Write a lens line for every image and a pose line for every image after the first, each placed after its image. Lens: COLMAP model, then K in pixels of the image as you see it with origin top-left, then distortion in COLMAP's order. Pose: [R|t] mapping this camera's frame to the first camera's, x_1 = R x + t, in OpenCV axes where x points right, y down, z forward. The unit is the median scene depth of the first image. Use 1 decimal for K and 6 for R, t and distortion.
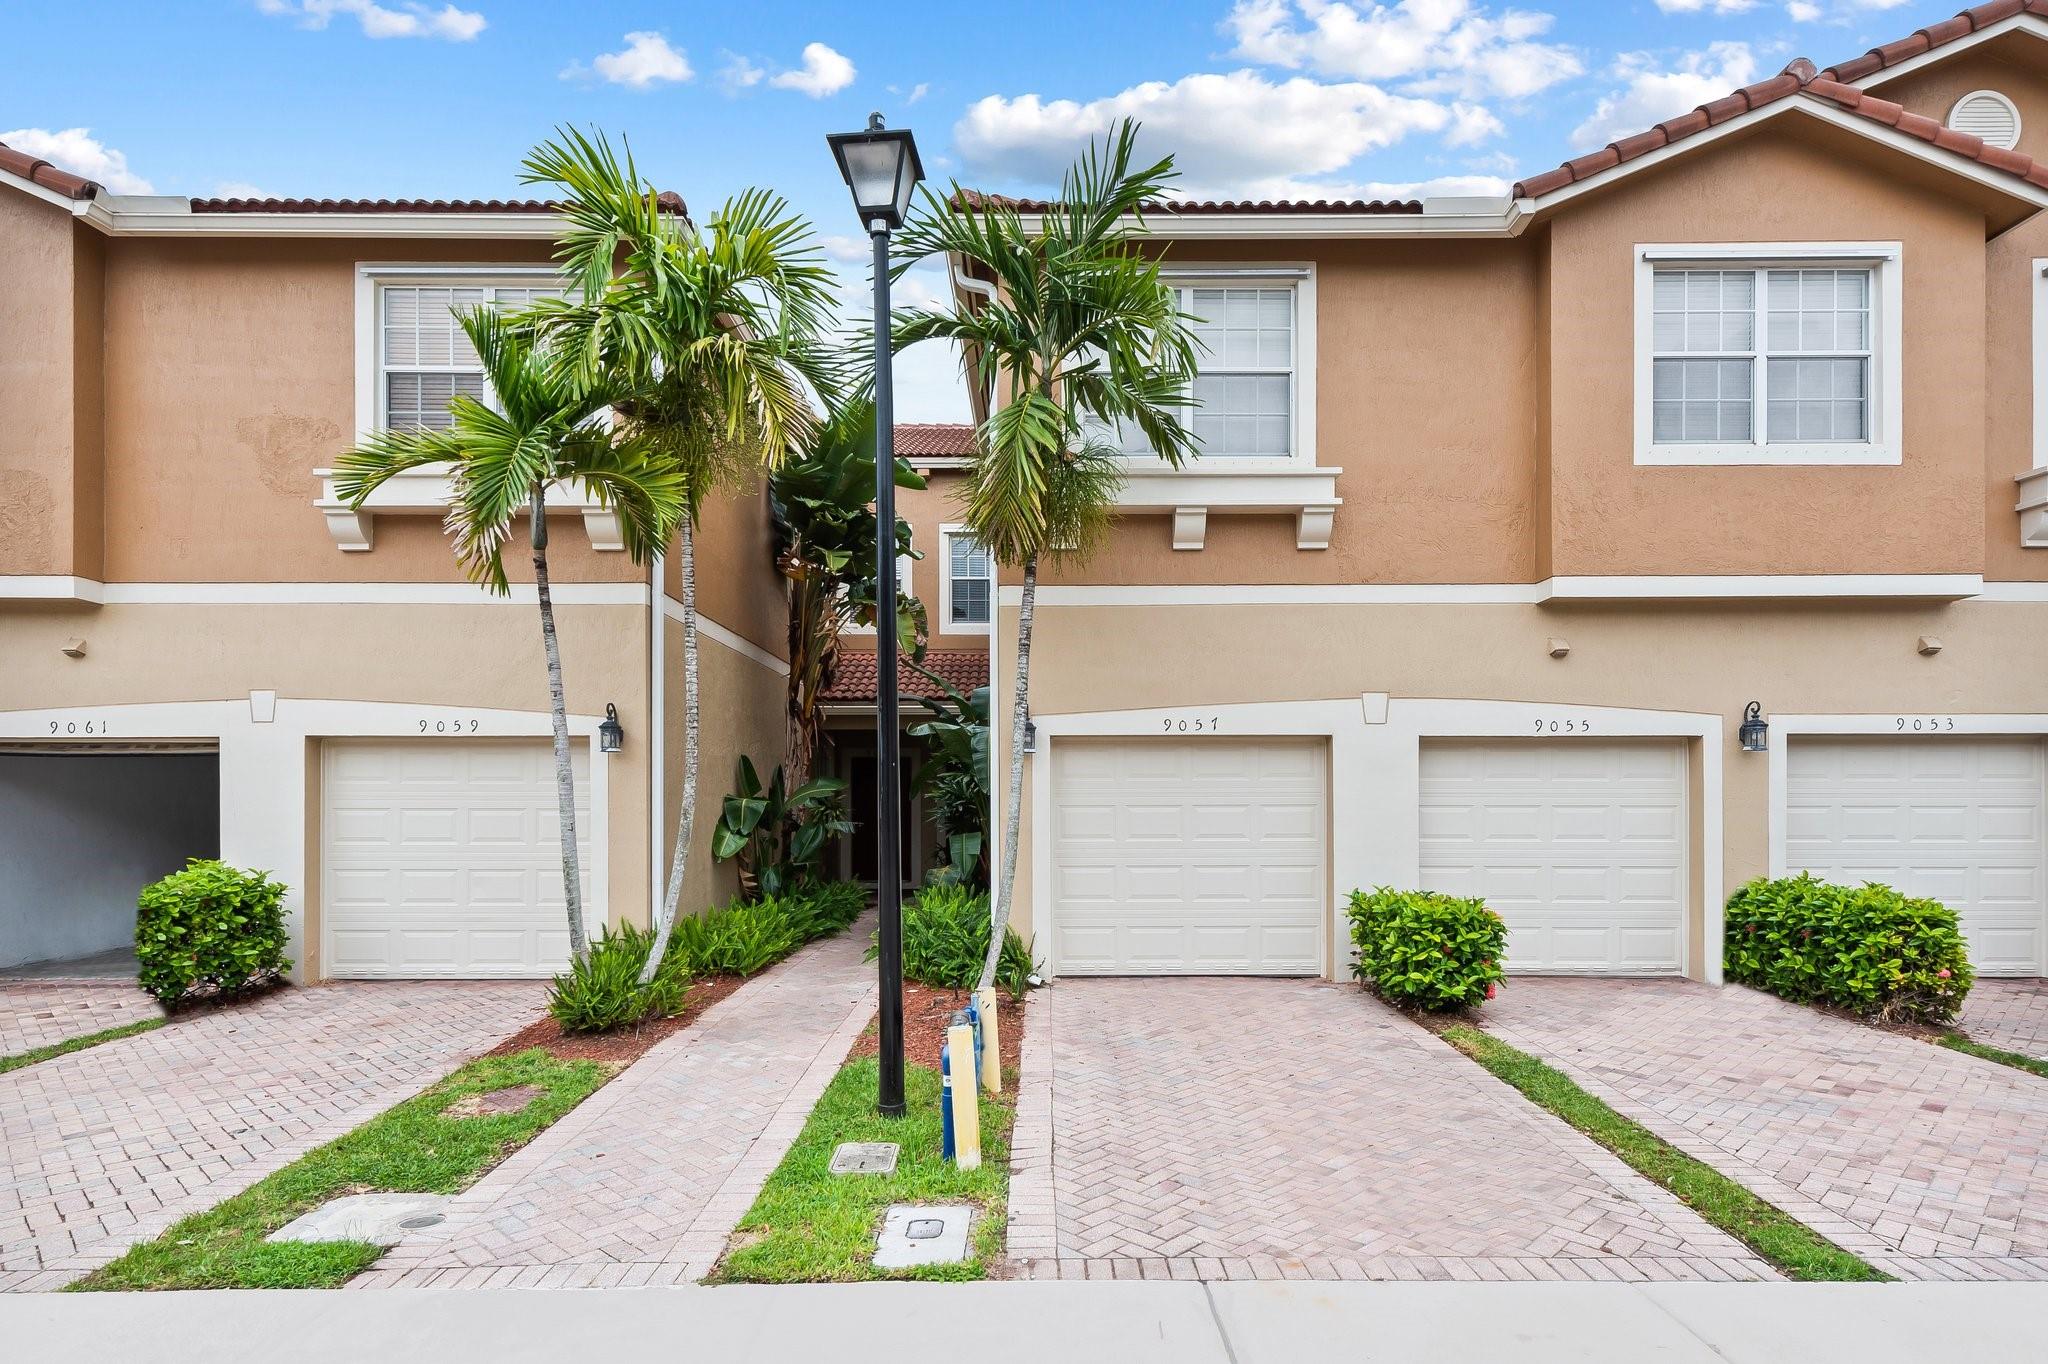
lens RADIAL K [[1060.0, 0, 1015.2], [0, 1060.0, 806.2], [0, 0, 1]] dist [0.016588, -0.000823]
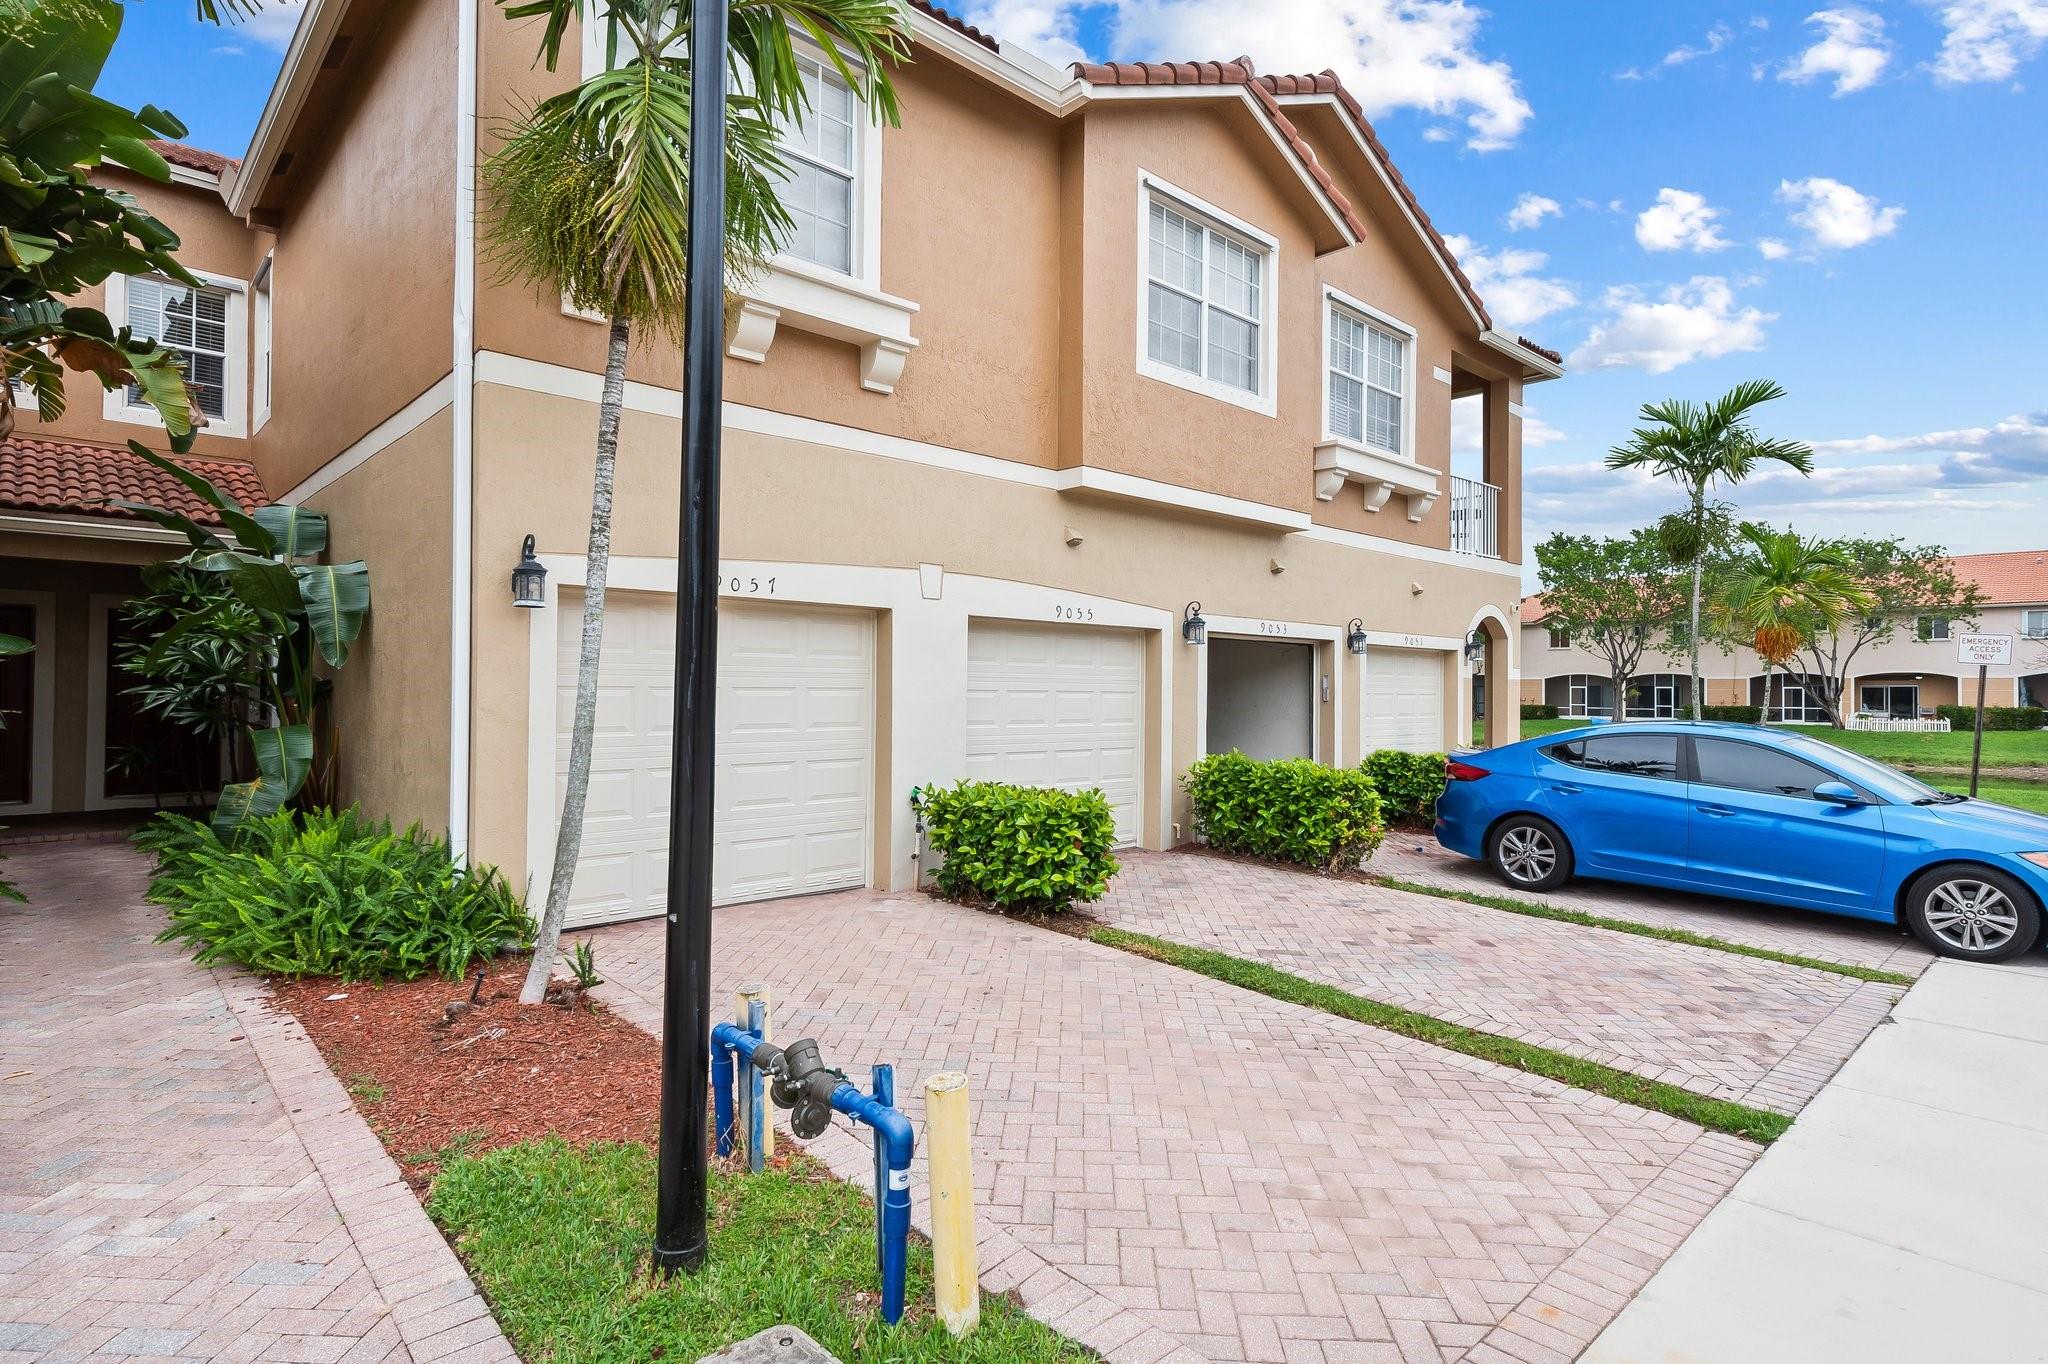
lens RADIAL K [[1060.0, 0, 1024.7], [0, 1060.0, 683.2], [0, 0, 1]] dist [0.016588, -0.000823]
pose [[0.732005, 0.010889, 0.681212, -0.223245], [-0.009235, 0.999939, -0.006061, -0.001438], [-0.681237, -0.001854, 0.732061, 0.297780]]
